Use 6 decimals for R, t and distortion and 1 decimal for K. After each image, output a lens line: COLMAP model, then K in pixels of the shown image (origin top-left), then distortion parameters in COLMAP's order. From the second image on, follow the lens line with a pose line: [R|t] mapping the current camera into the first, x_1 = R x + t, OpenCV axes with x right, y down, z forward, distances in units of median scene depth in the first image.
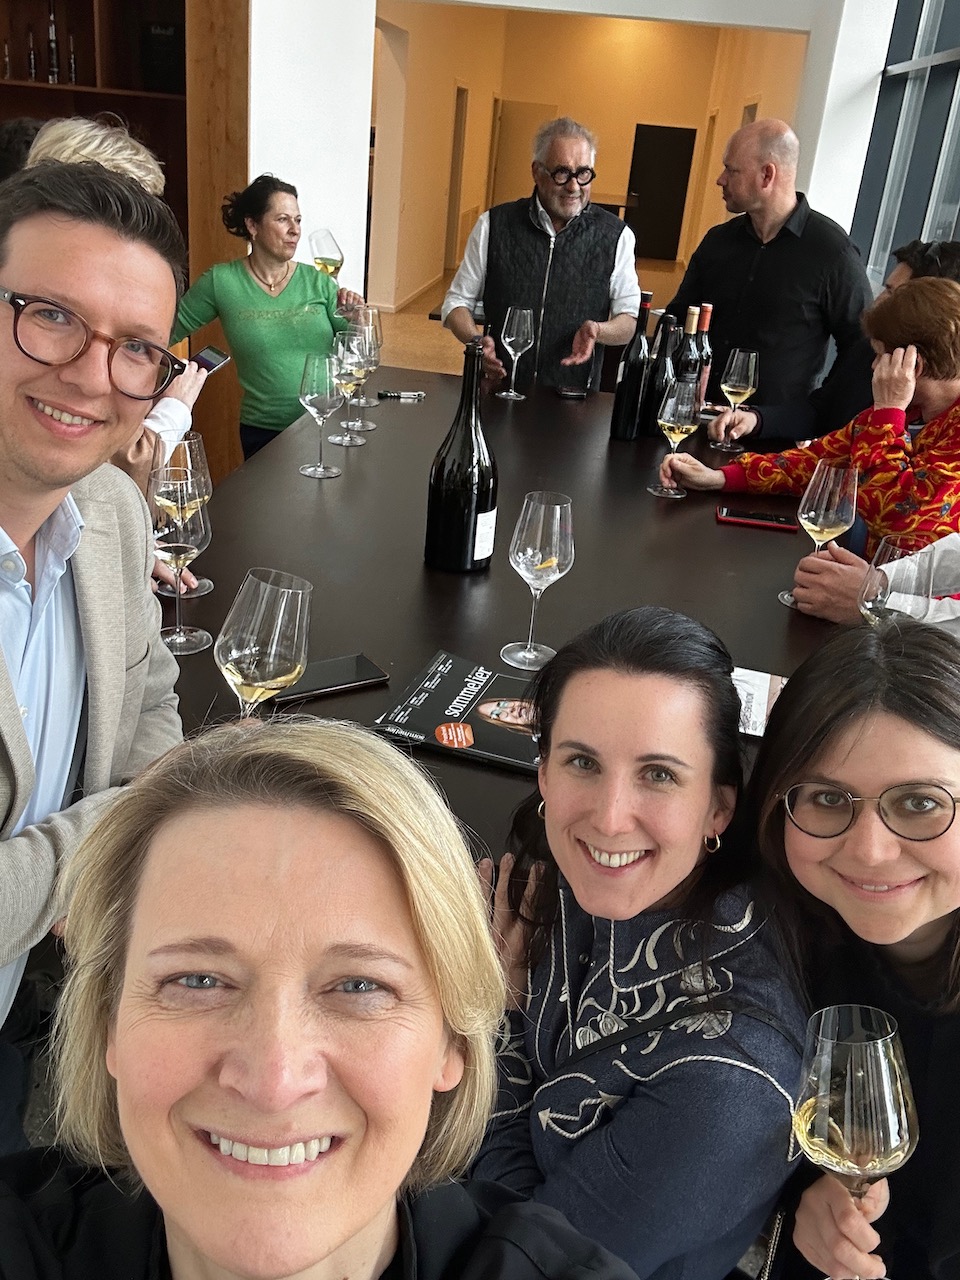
lens RADIAL K [[1113.7, 0, 484.6], [0, 1113.7, 641.4], [0, 0, 1]] dist [-0.003613, -0.005213]
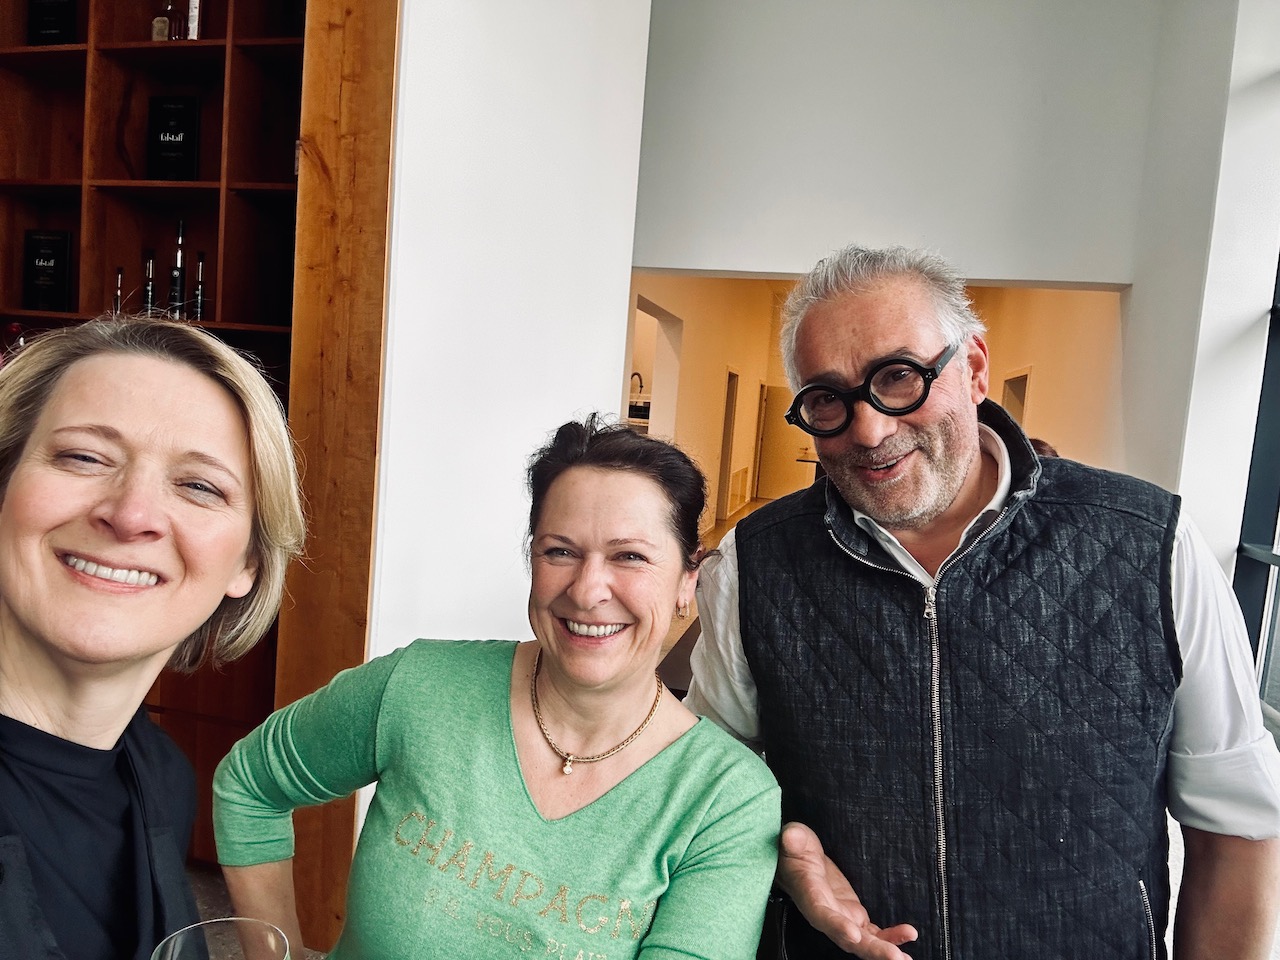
lens RADIAL K [[857.3, 0, 639.5], [0, 857.3, 482.2], [0, 0, 1]] dist [0.003308, 0.000035]
pose [[0.991537, 0.002315, -0.129804, -0.002338], [-0.047271, 0.937643, -0.344371, -0.232916], [0.120912, 0.347592, 0.929817, 0.580729]]
